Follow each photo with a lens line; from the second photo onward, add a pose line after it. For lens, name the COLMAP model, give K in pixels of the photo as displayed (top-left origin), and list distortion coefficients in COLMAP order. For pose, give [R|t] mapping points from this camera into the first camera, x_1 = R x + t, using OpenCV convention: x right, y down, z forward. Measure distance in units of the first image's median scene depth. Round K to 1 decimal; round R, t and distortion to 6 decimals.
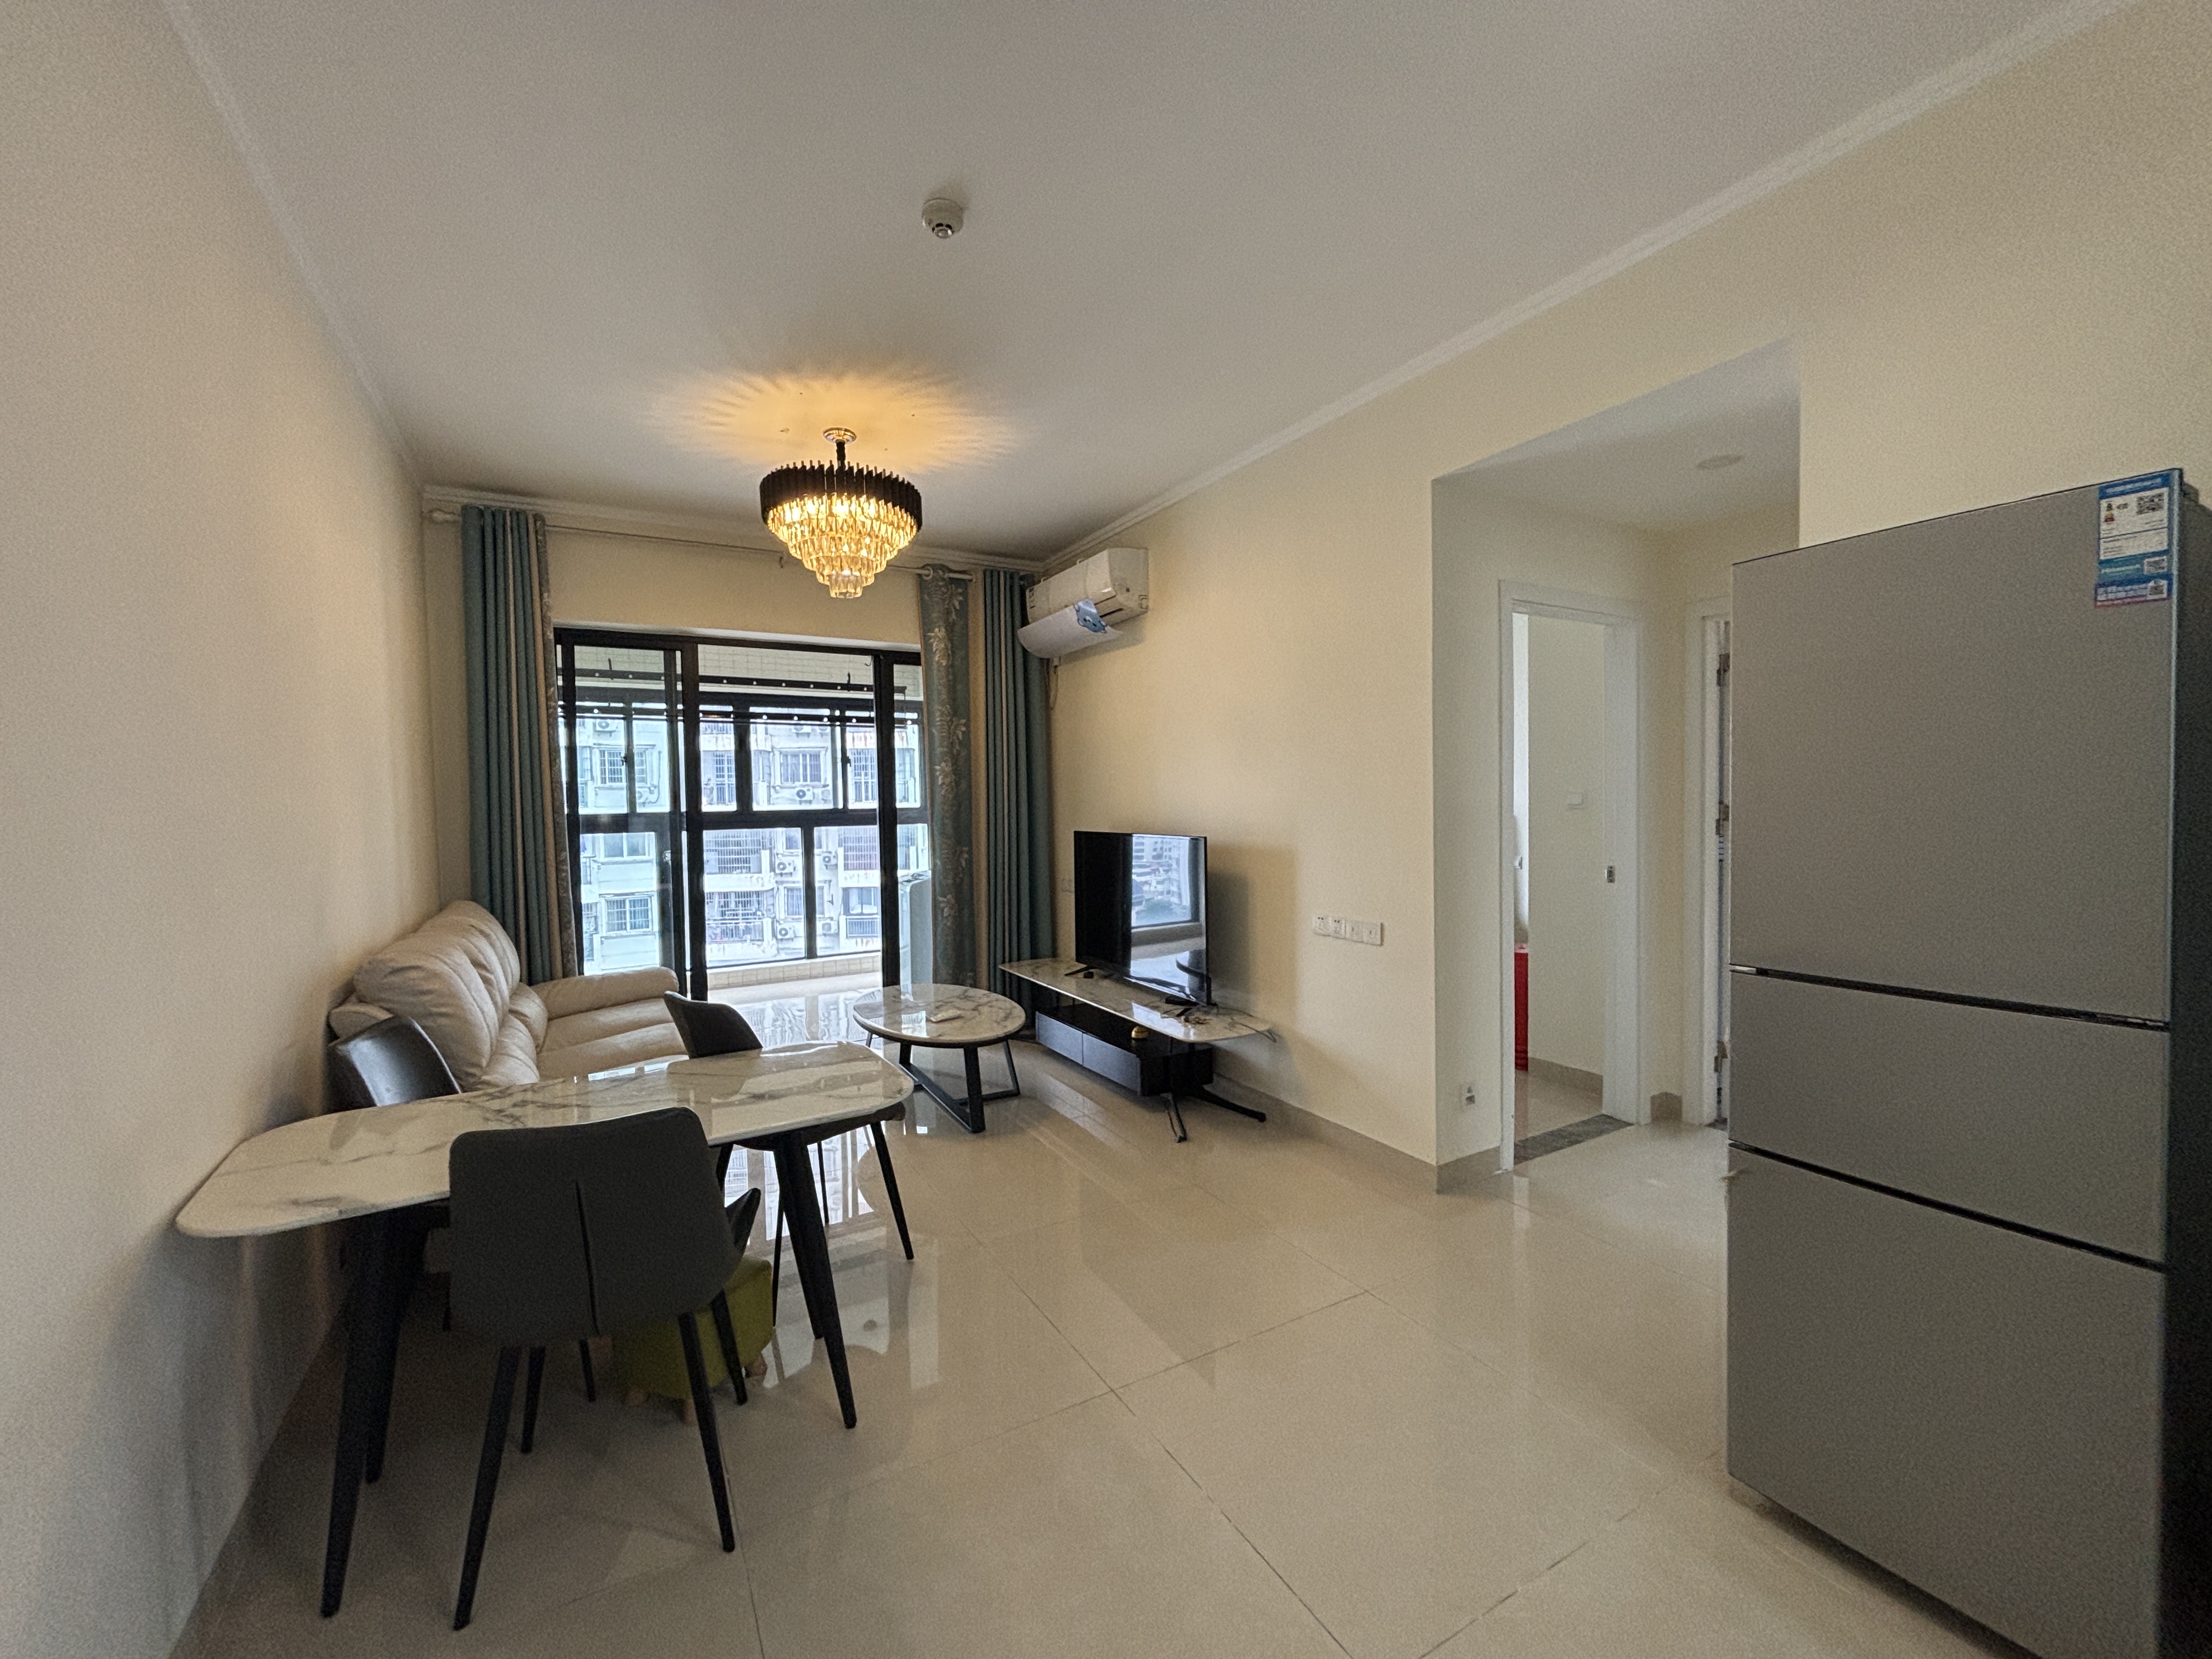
lens RADIAL K [[898.6, 0, 1105.7], [0, 898.6, 831.2], [0, 0, 1]] dist [-0.001417, -0.000242]
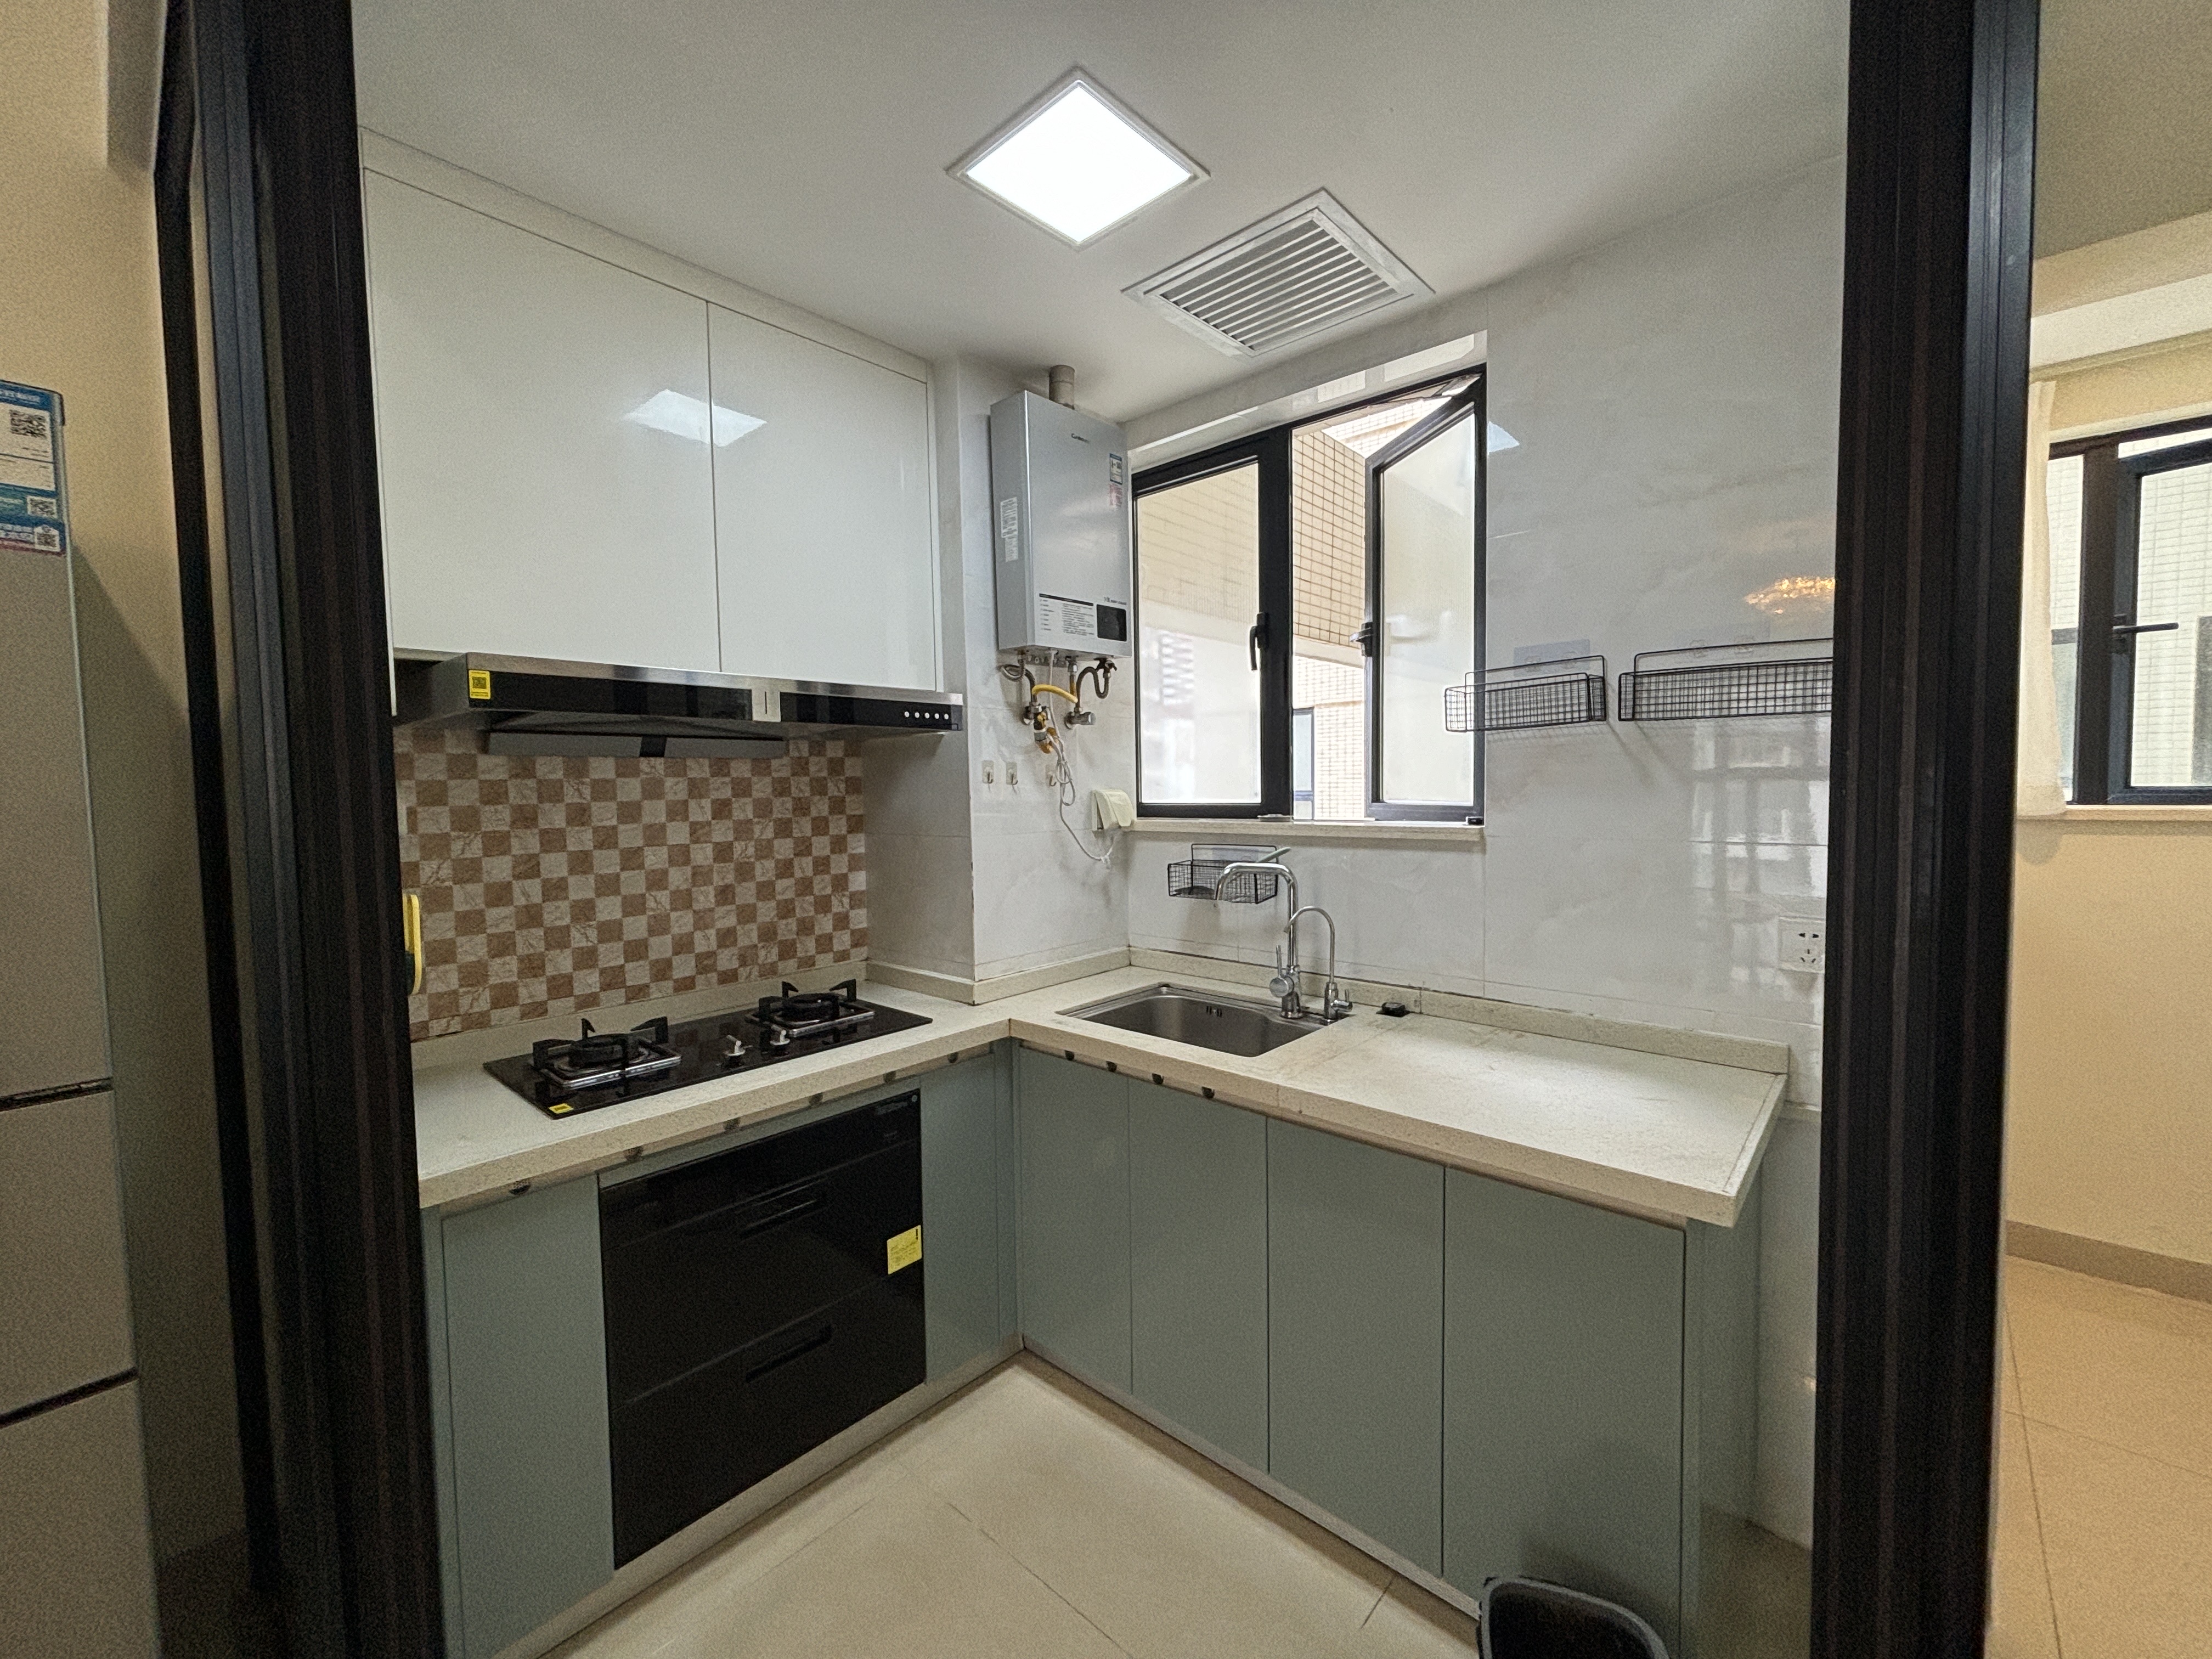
lens RADIAL K [[898.6, 0, 1107.7], [0, 898.6, 827.1], [0, 0, 1]] dist [-0.001417, -0.000242]
pose [[-0.305159, -0.031492, 0.951781, 0.134470], [0.052096, 0.997404, 0.049704, -0.008570], [-0.950876, 0.064752, -0.302726, 0.370529]]
